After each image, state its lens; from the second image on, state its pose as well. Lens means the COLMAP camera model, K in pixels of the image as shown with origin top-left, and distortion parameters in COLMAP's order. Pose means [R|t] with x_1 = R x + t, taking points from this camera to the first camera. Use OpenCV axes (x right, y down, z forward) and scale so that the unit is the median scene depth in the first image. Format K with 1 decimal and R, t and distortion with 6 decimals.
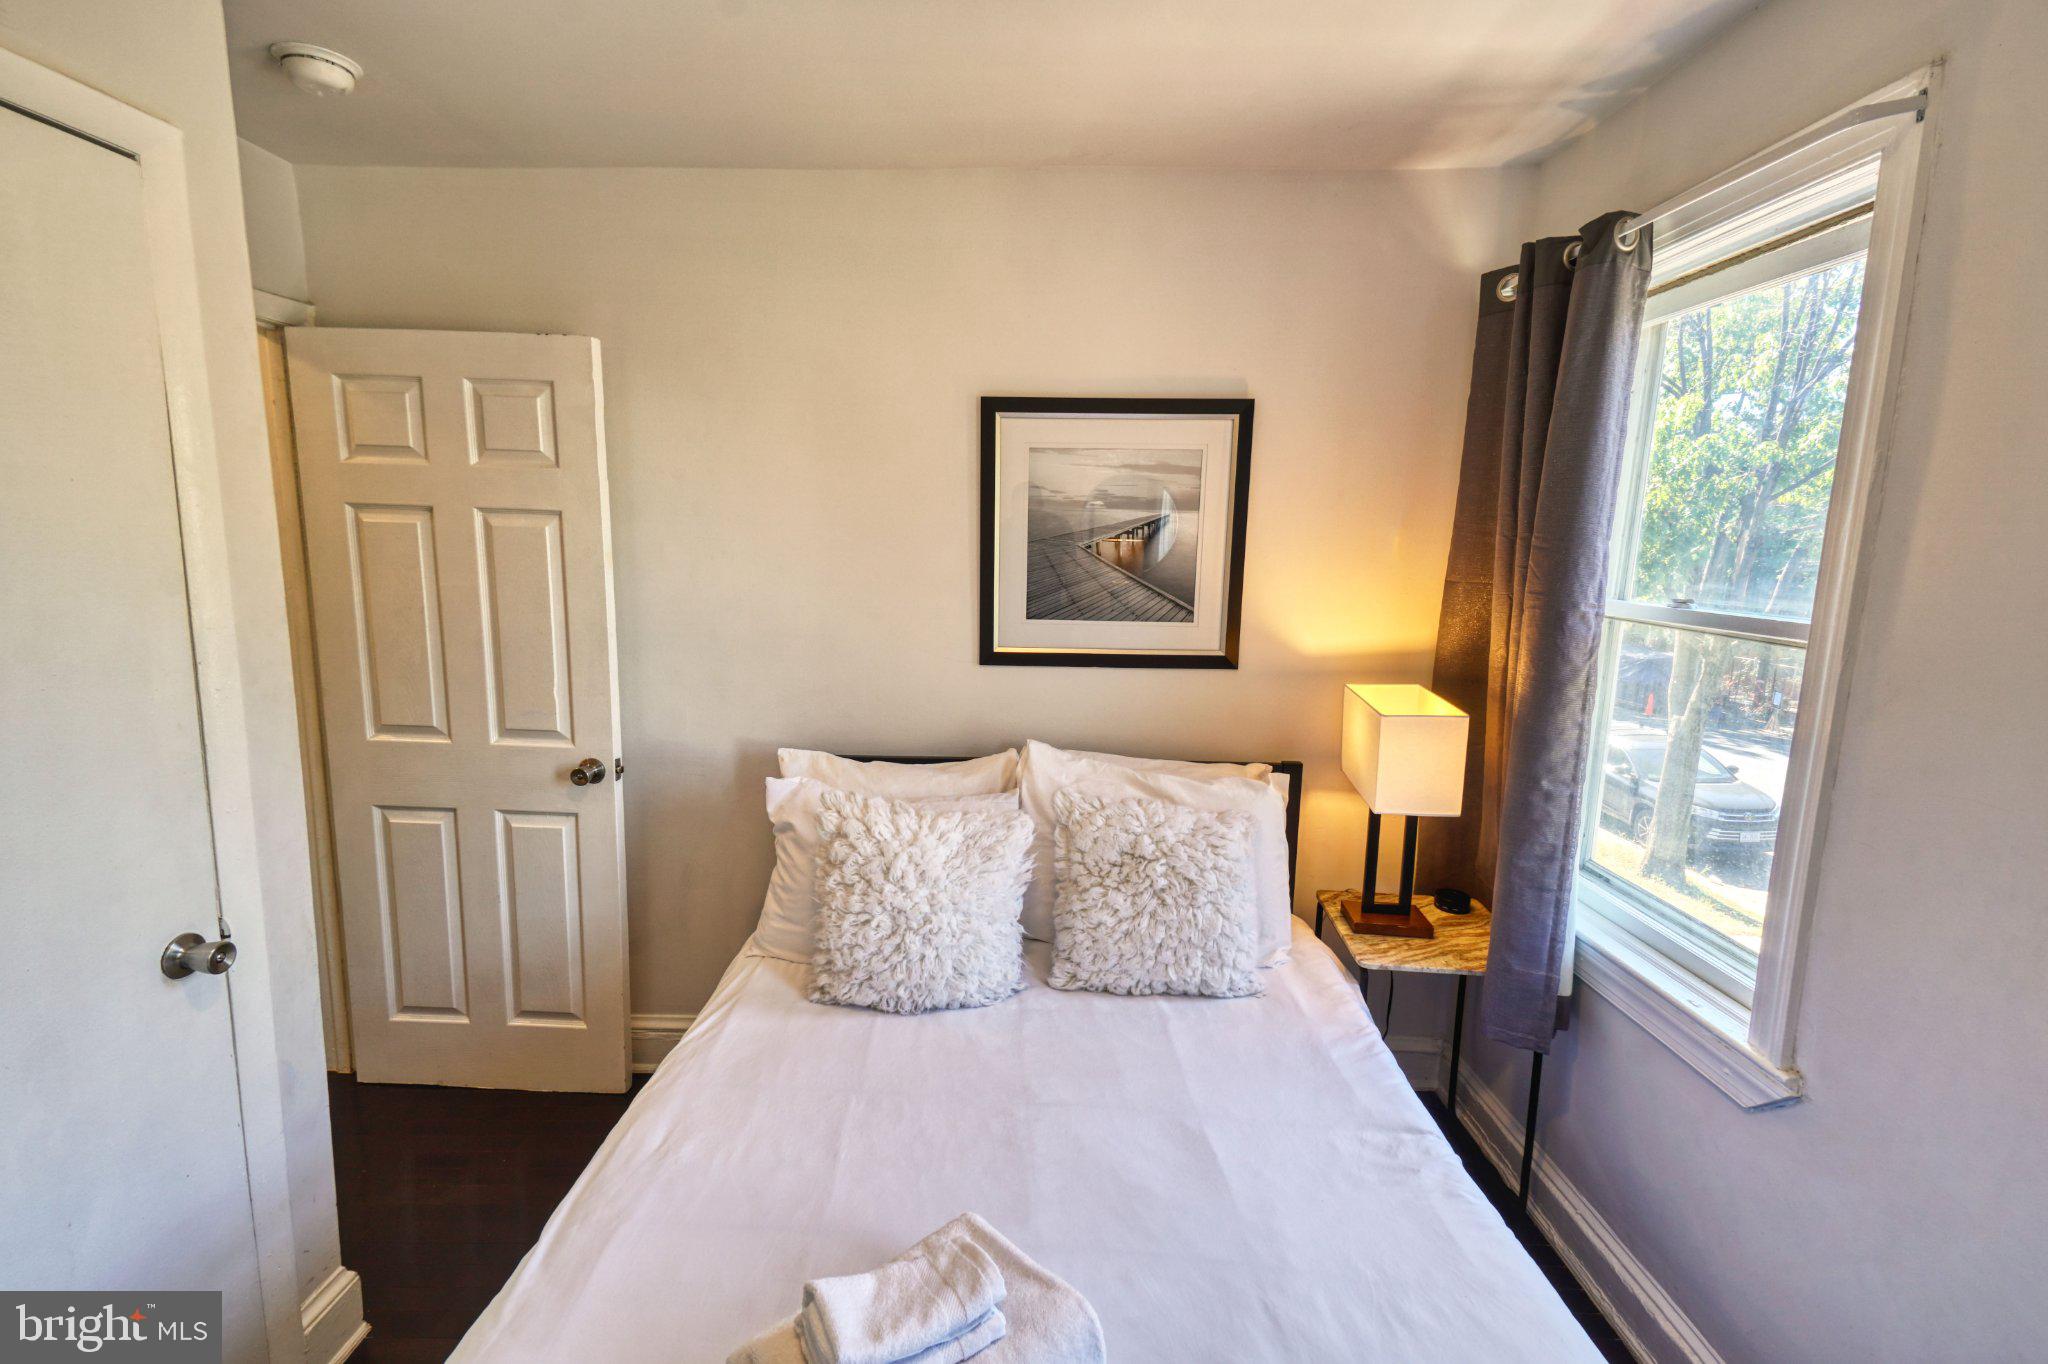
lens RADIAL K [[871.6, 0, 1013.4], [0, 871.6, 677.3], [0, 0, 1]] dist [0.039324, -0.013905]
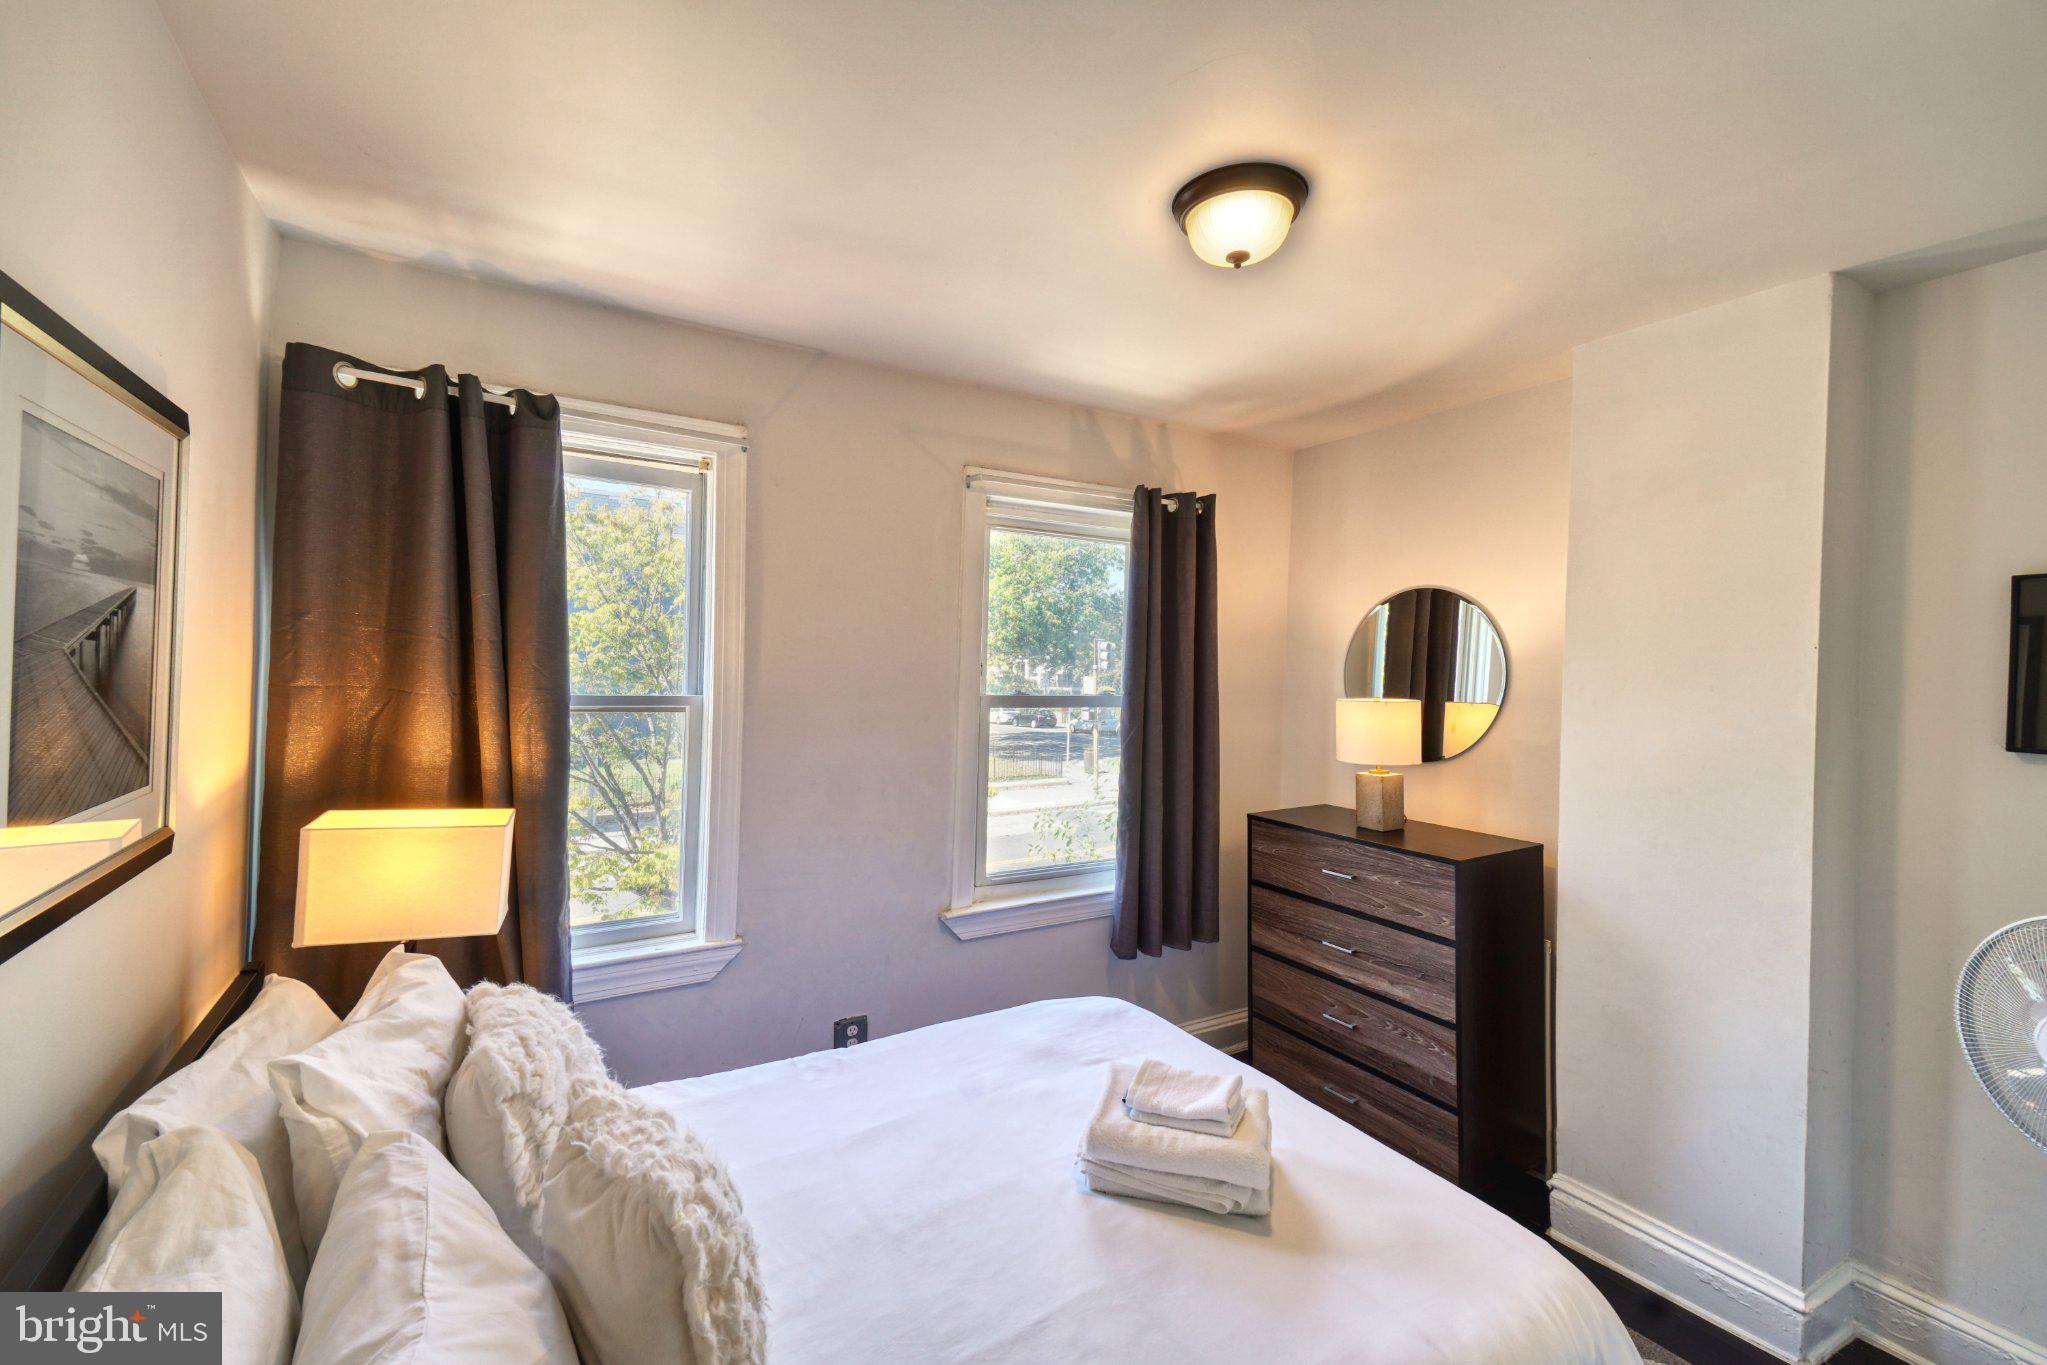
lens RADIAL K [[871.1, 0, 1017.7], [0, 871.1, 666.7], [0, 0, 1]] dist [0.039324, -0.013905]
pose [[-0.535727, -0.033475, 0.843727, -0.713692], [0.104441, 0.988914, 0.105550, -0.178749], [-0.837907, 0.144666, -0.526292, 1.065581]]
